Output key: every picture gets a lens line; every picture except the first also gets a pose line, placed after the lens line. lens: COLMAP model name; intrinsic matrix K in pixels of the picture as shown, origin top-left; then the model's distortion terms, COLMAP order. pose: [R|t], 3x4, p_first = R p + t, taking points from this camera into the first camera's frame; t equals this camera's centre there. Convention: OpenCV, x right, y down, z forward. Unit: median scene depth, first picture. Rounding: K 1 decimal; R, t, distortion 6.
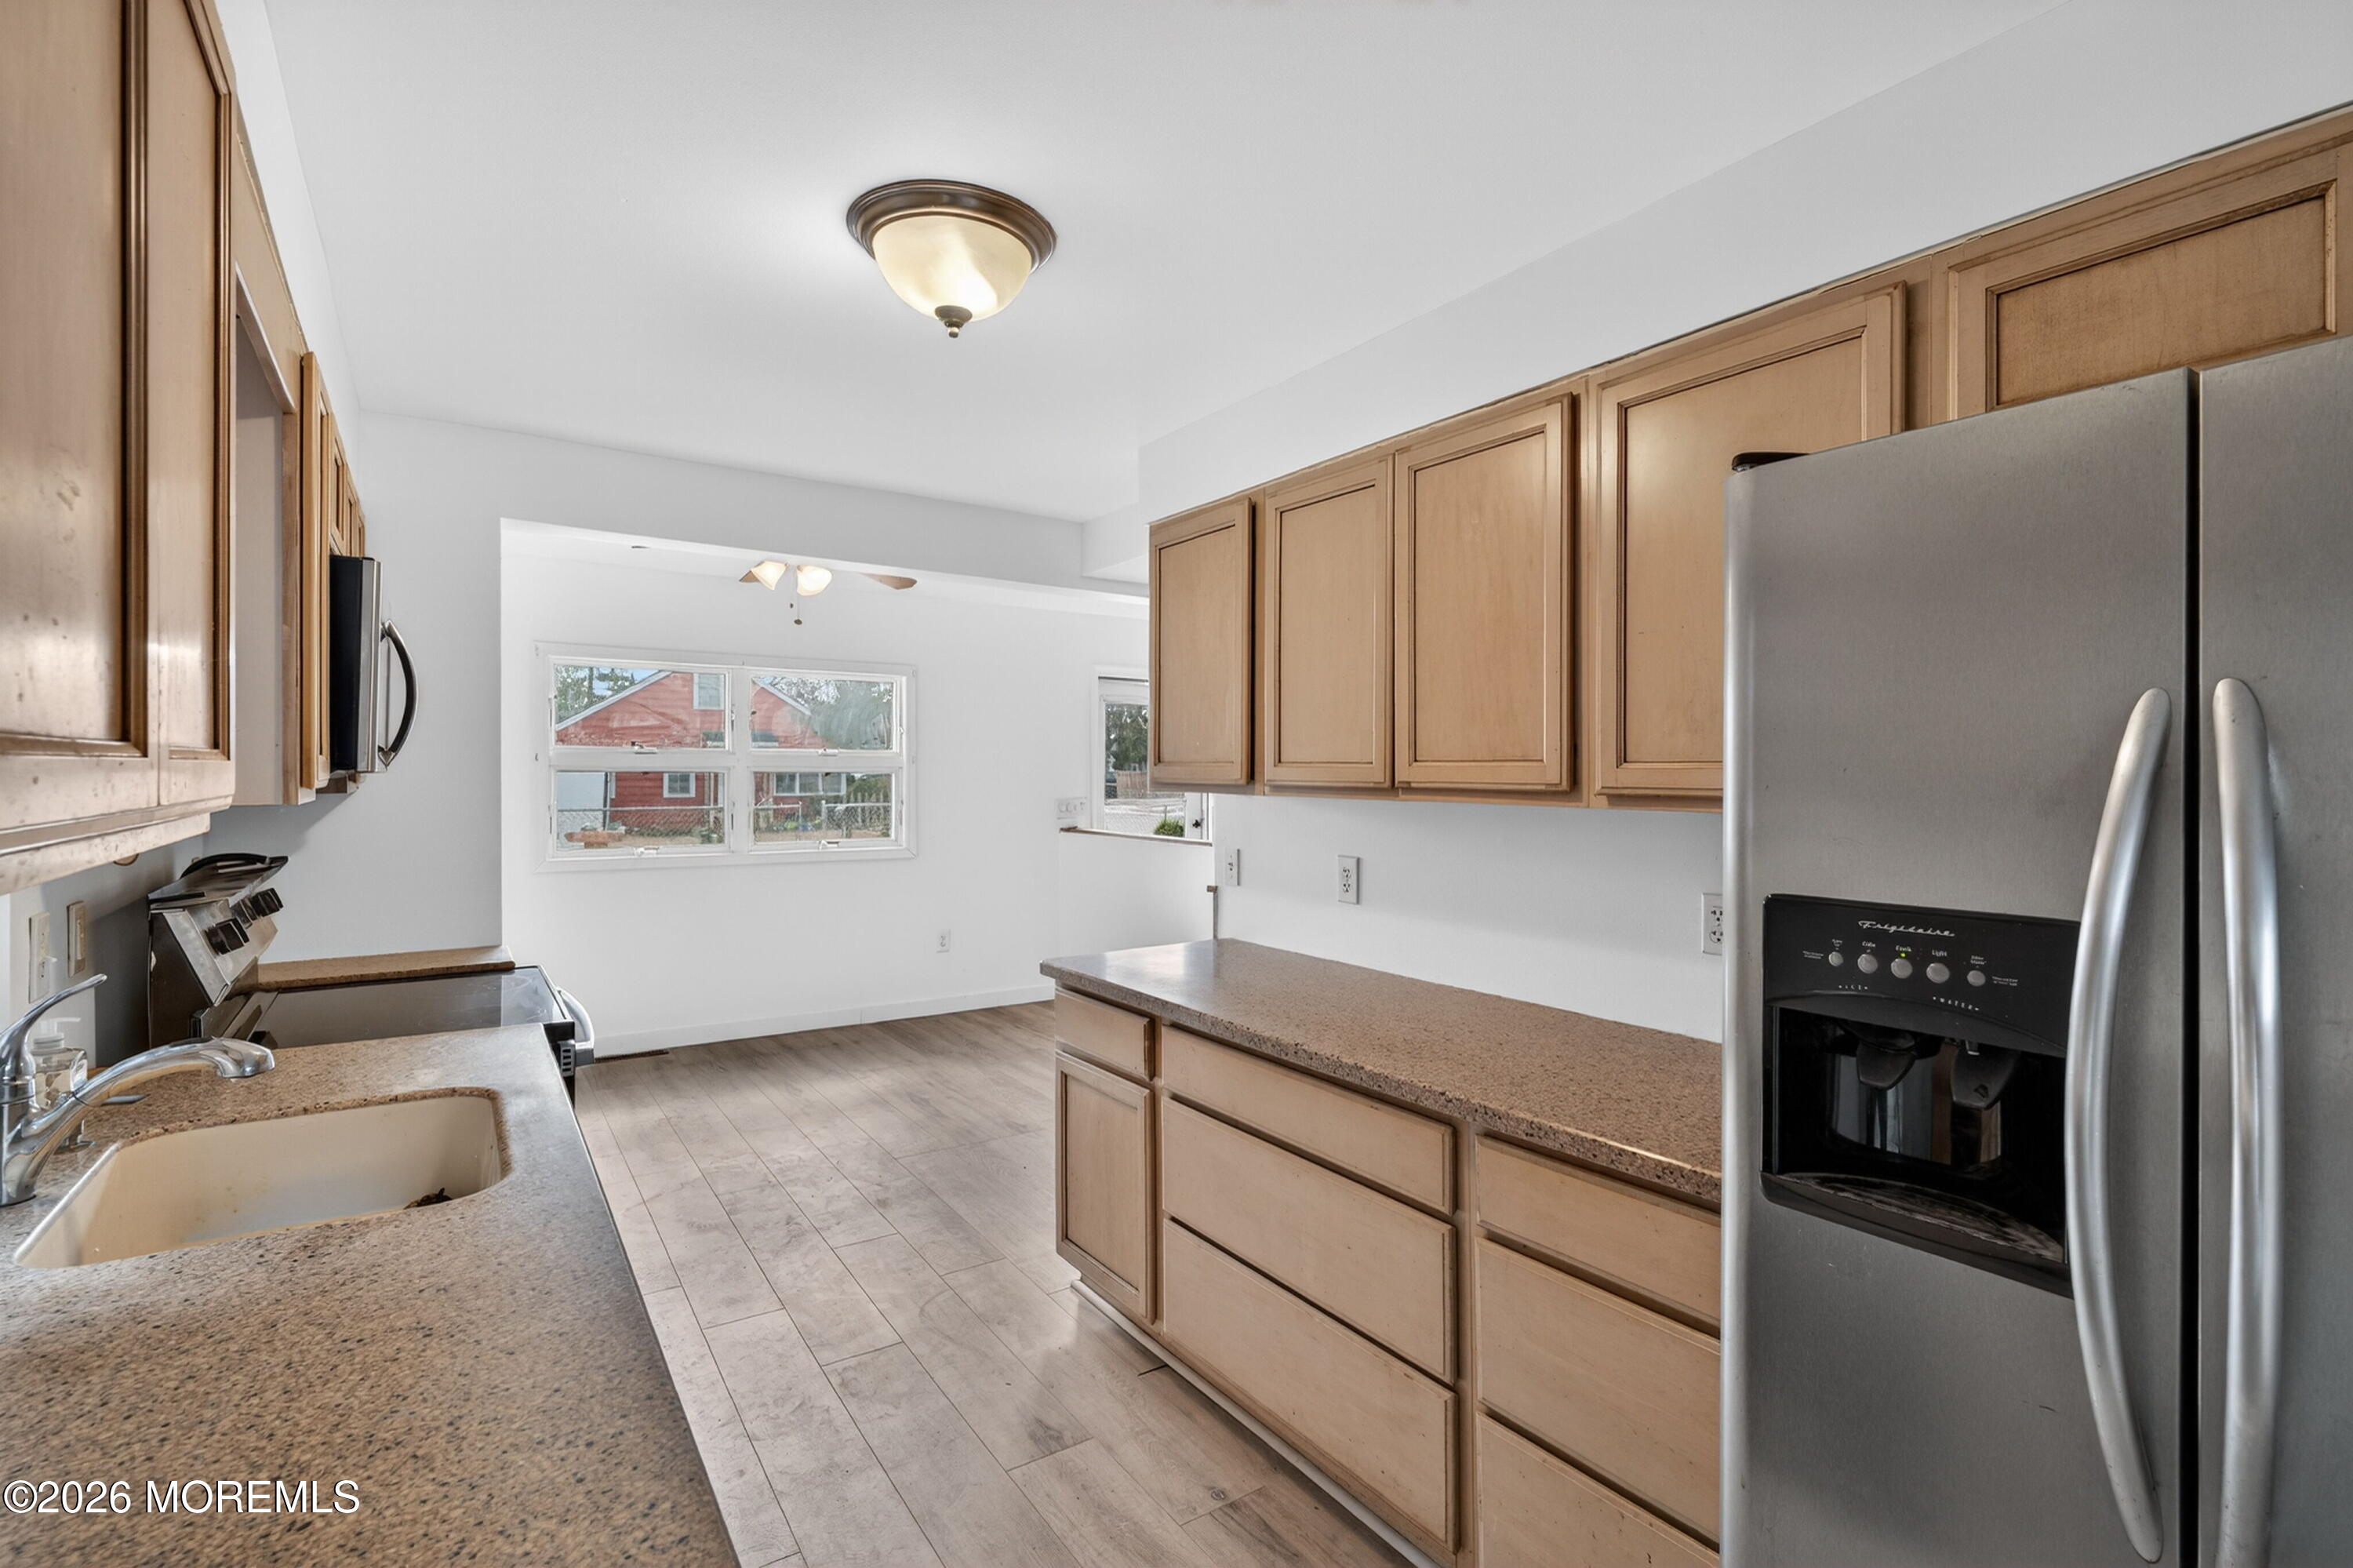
lens RADIAL K [[1093.4, 0, 1185.3], [0, 1093.4, 774.8], [0, 0, 1]] dist [0.007657, -0.002202]
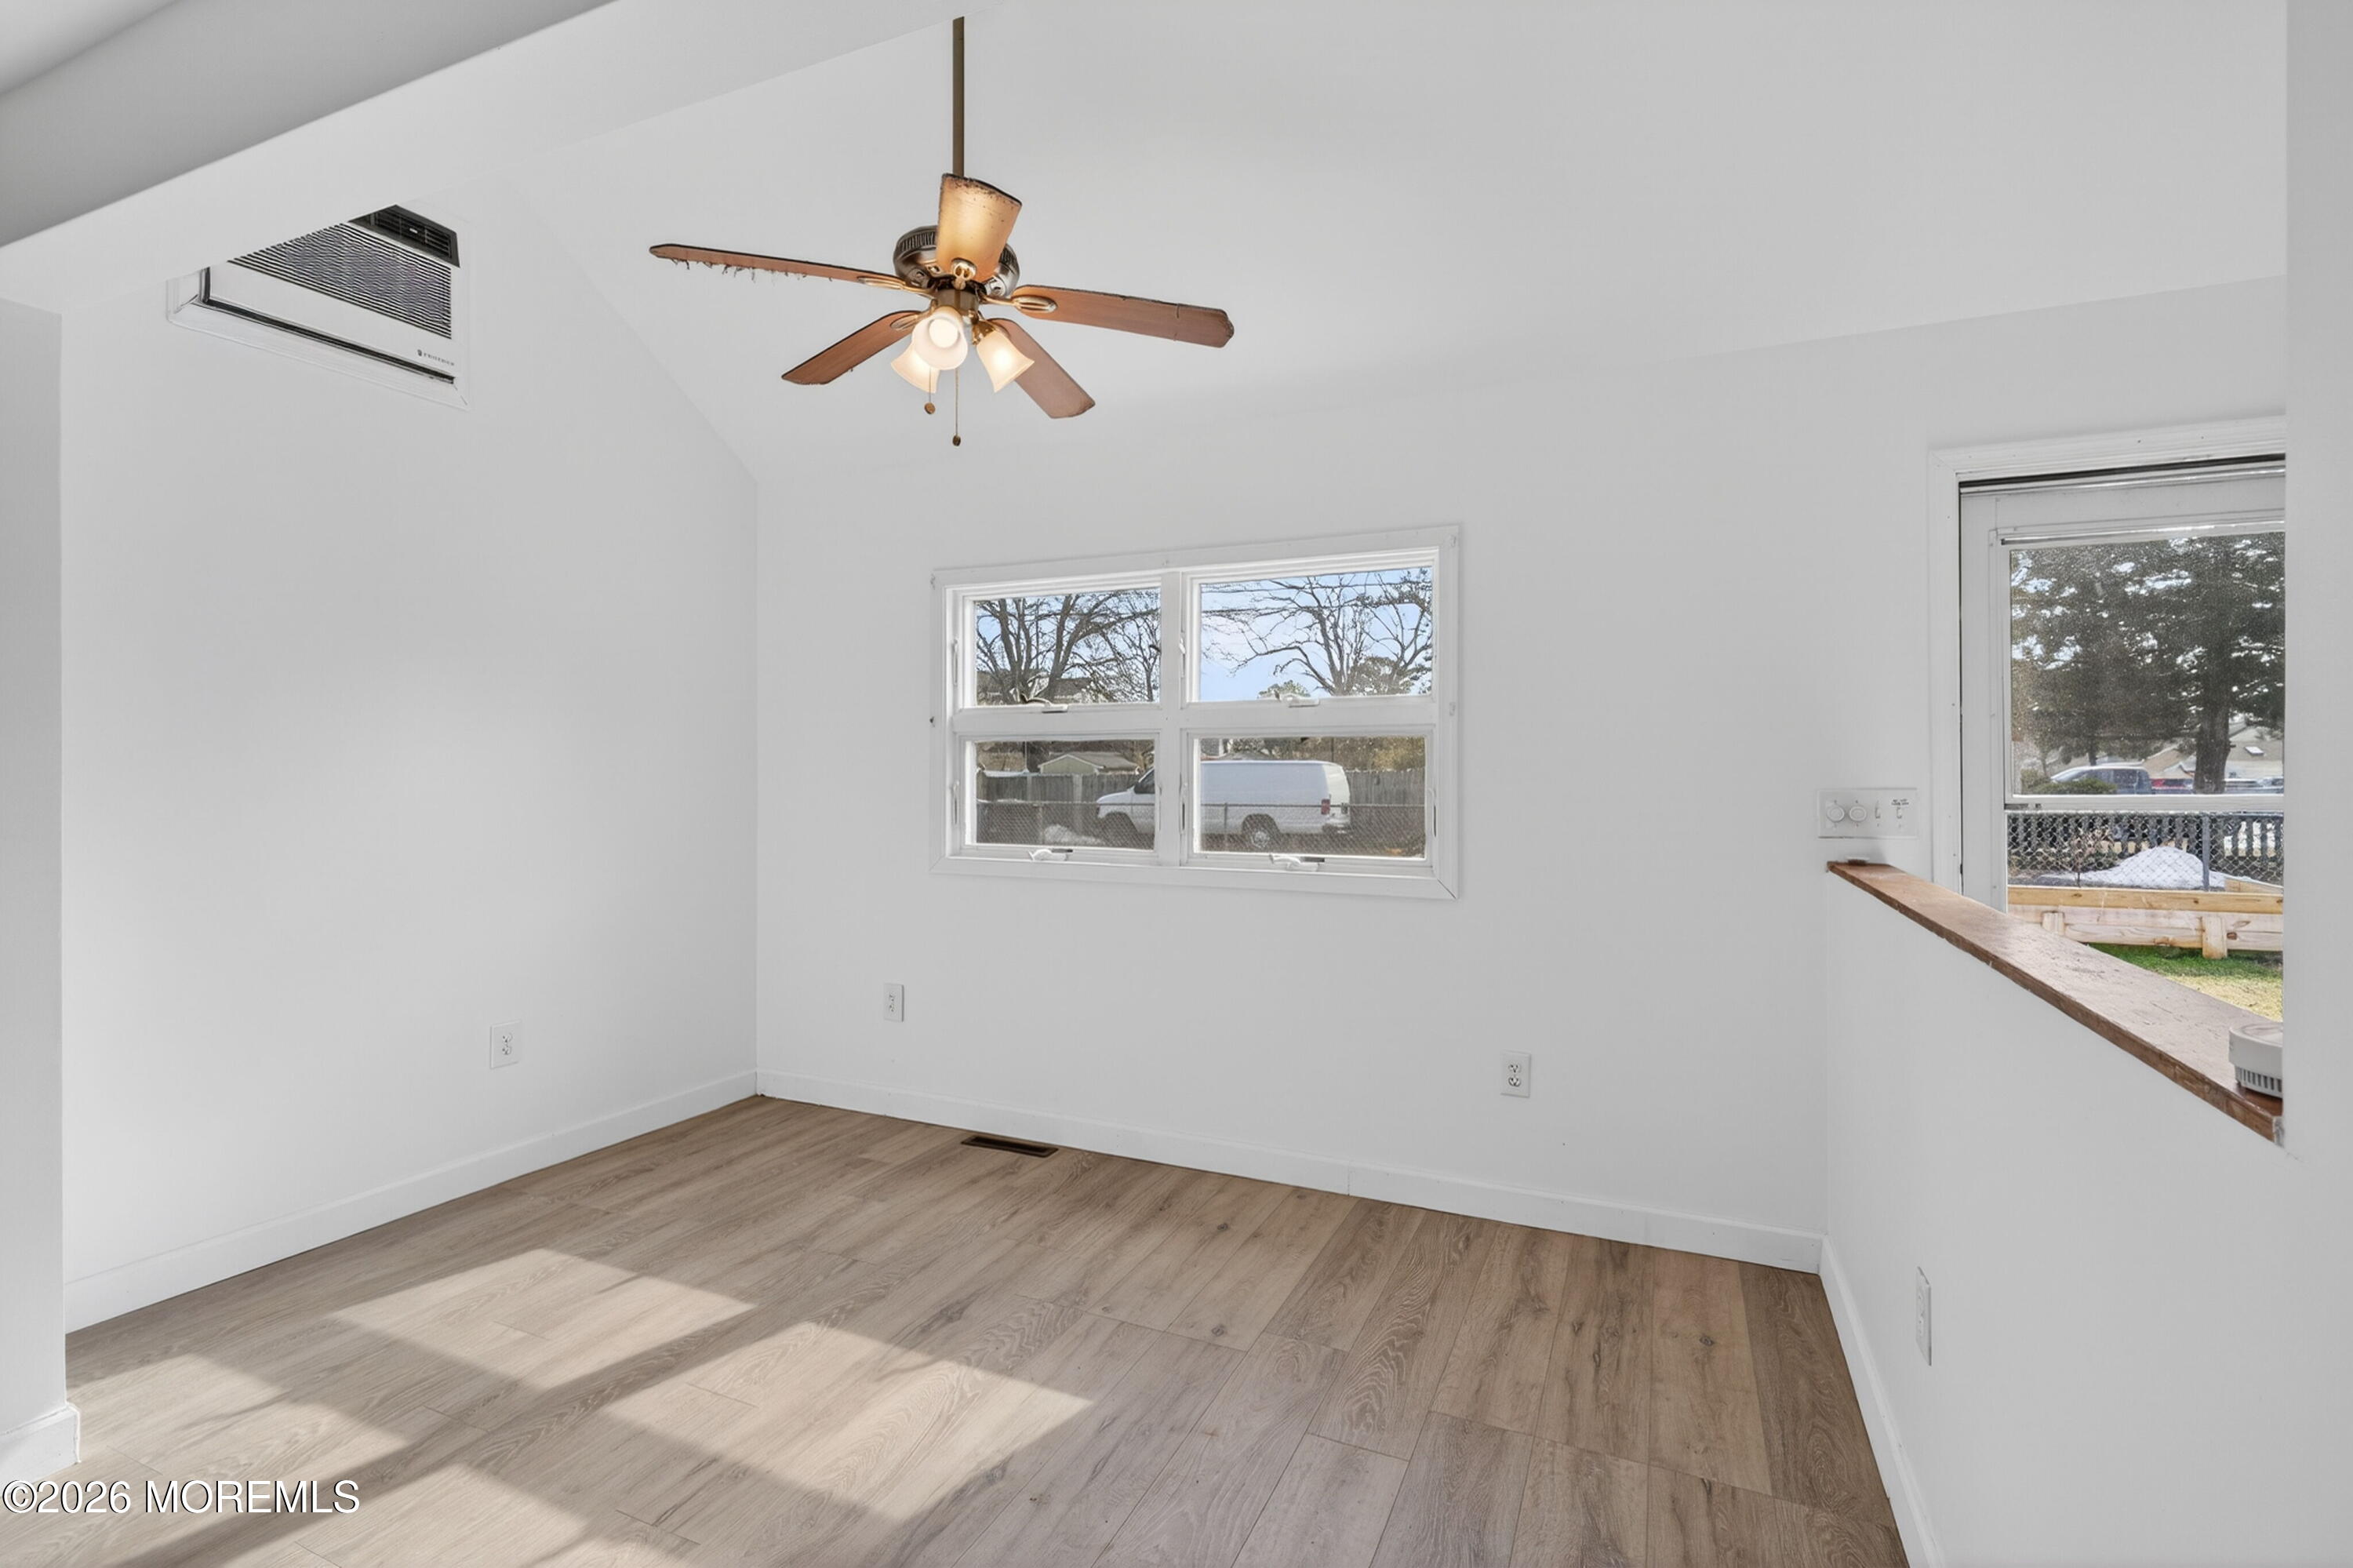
lens RADIAL K [[1093.4, 0, 1181.1], [0, 1093.4, 782.3], [0, 0, 1]] dist [0.007657, -0.002202]
pose [[0.513484, 0.003077, -0.858094, 0.143049], [-0.001027, 0.999995, 0.002971, 0.022437], [0.858099, -0.000644, 0.513485, 0.722866]]
